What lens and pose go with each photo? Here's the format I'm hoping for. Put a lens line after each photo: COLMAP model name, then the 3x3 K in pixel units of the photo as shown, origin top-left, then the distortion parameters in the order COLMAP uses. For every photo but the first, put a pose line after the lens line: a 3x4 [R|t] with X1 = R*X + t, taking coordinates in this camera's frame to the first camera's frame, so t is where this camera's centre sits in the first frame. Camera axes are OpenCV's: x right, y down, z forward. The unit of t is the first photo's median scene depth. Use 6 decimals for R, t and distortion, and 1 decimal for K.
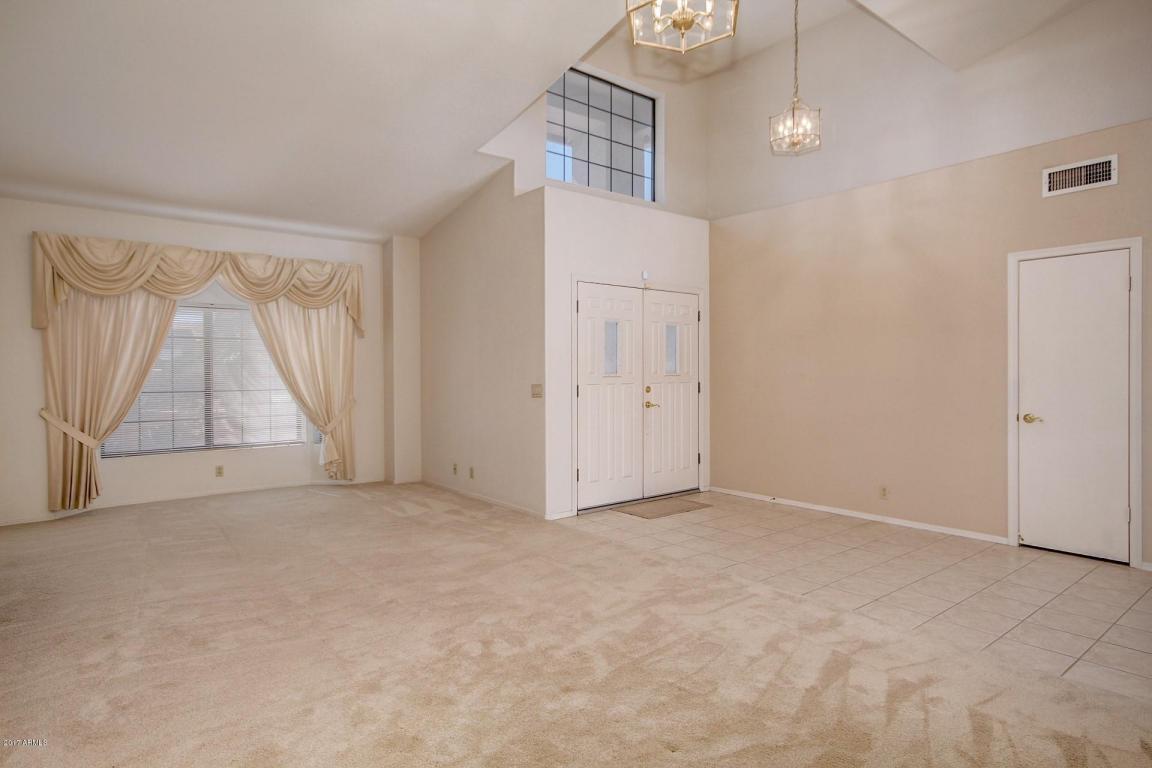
lens RADIAL K [[653.8, 0, 576.0], [0, 653.8, 384.0], [0, 0, 1]] dist [0.032378, -0.000268]
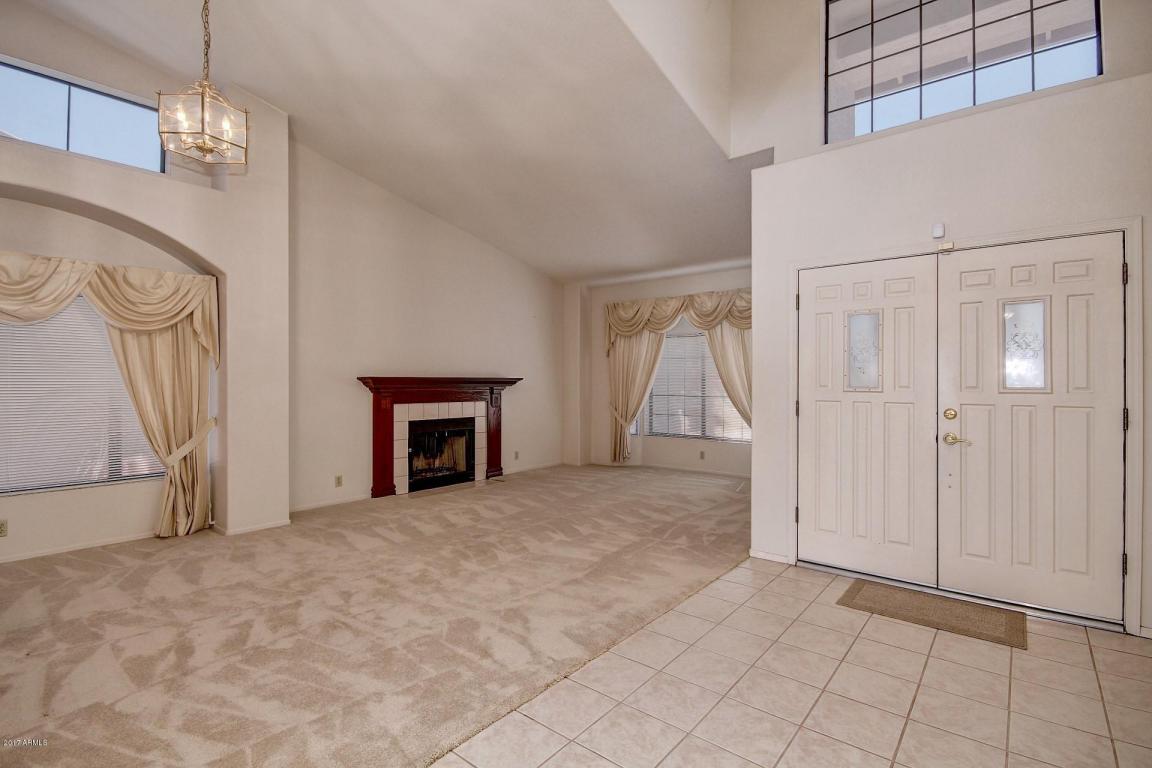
lens RADIAL K [[552.1, 0, 577.1], [0, 552.1, 380.2], [0, 0, 1]] dist [0.001120, -0.001258]
pose [[0.192058, 0.003251, -0.981378, 0.547941], [-0.020623, 0.999787, -0.000724, -0.016359], [0.981167, 0.020378, 0.192084, 0.552780]]
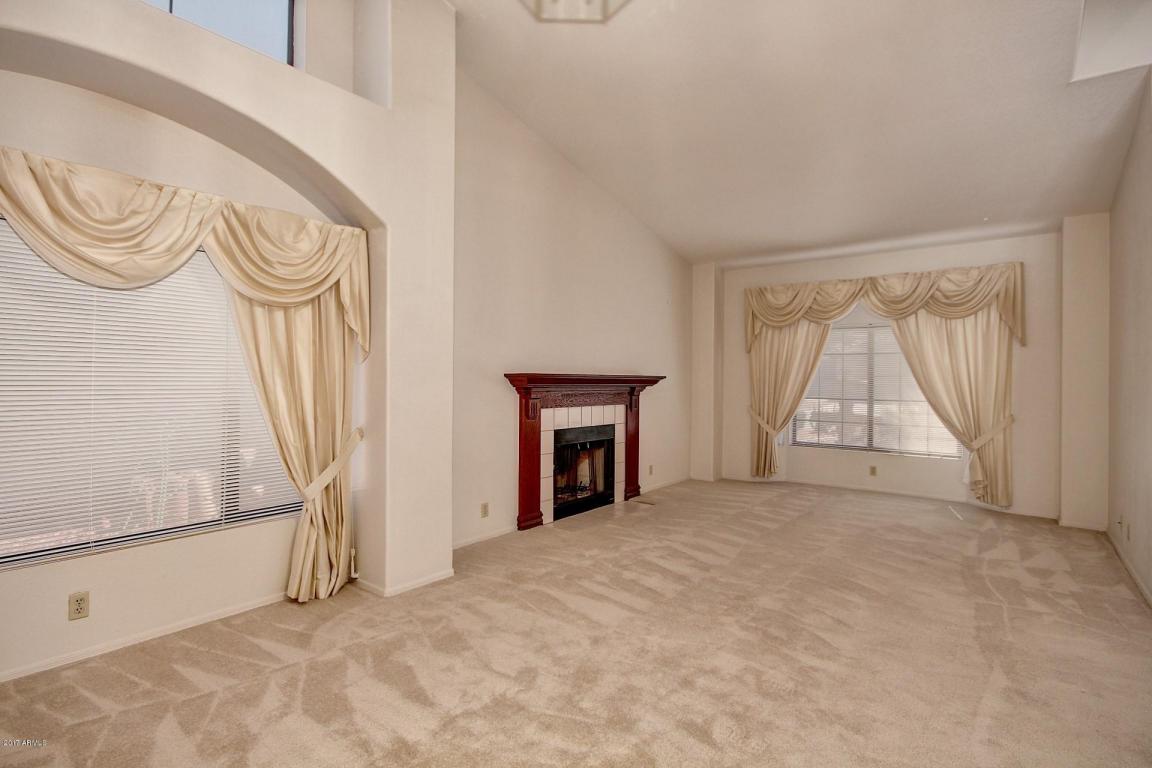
lens RADIAL K [[563.9, 0, 579.2], [0, 563.9, 380.8], [0, 0, 1]] dist [0.003585, 0.001023]
pose [[0.221673, 0.009444, -0.975075, 0.303159], [-0.029456, 0.999562, 0.002985, -0.010544], [0.974676, 0.028060, 0.221854, 0.305451]]
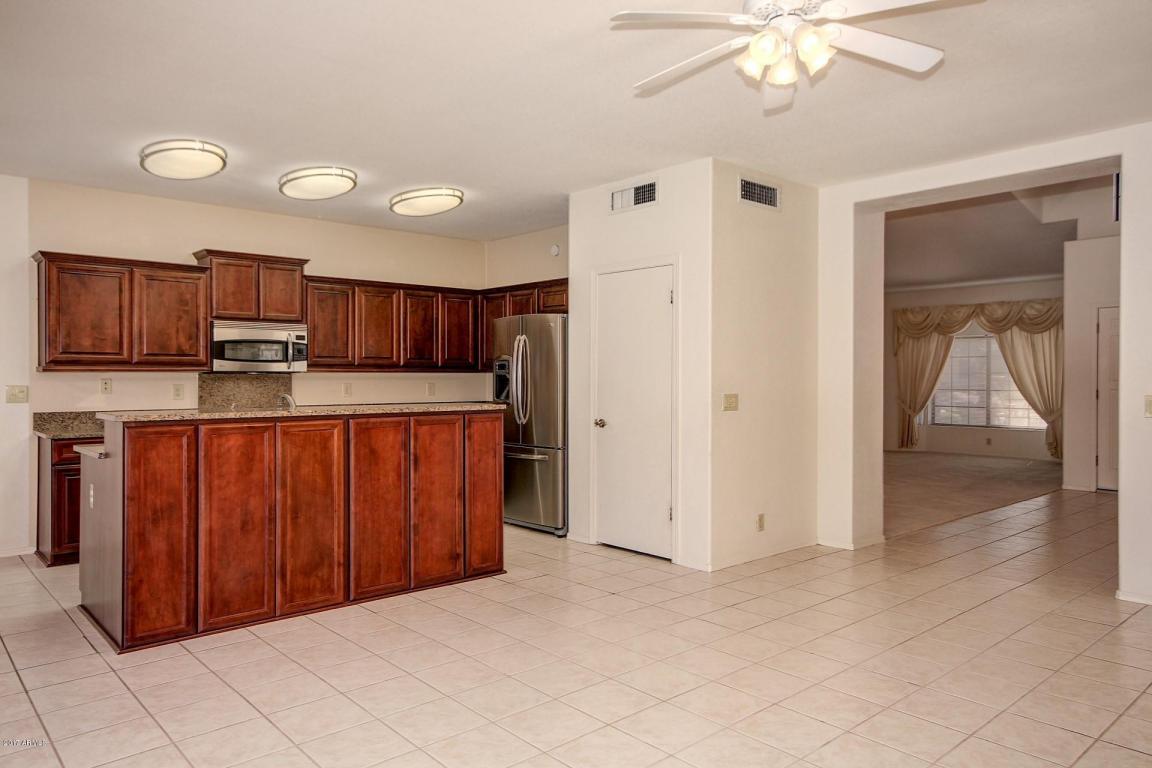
lens RADIAL K [[785.0, 0, 576.0], [0, 785.0, 384.0], [0, 0, 1]] dist [0.000545, 0.051275]
pose [[0.043031, 0.013119, -0.998988, 1.342089], [-0.020825, 0.999708, 0.012231, -0.005792], [0.998857, 0.020278, 0.043291, -0.061022]]
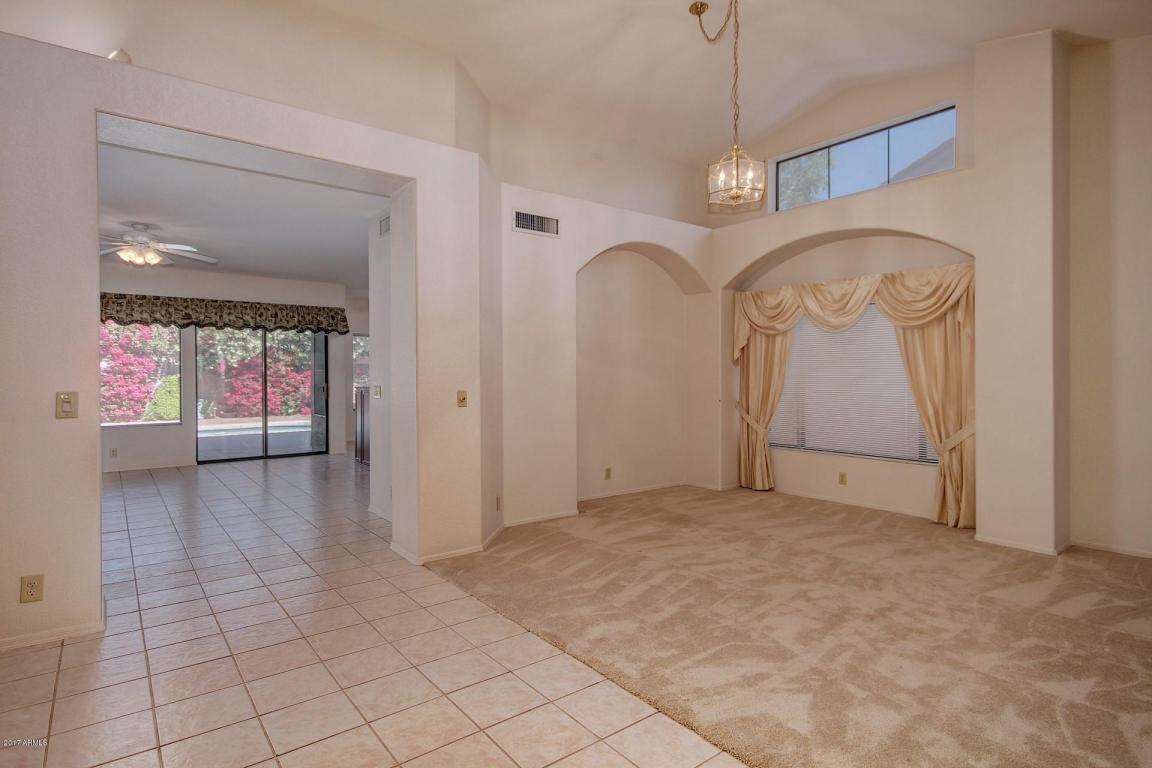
lens RADIAL K [[594.5, 0, 578.6], [0, 594.5, 381.6], [0, 0, 1]] dist [0.017013, -0.000374]
pose [[-0.999700, 0.003979, 0.024172, 0.217286], [0.004739, 0.999494, 0.031454, -0.019882], [-0.024035, 0.031559, -0.999213, 0.967356]]
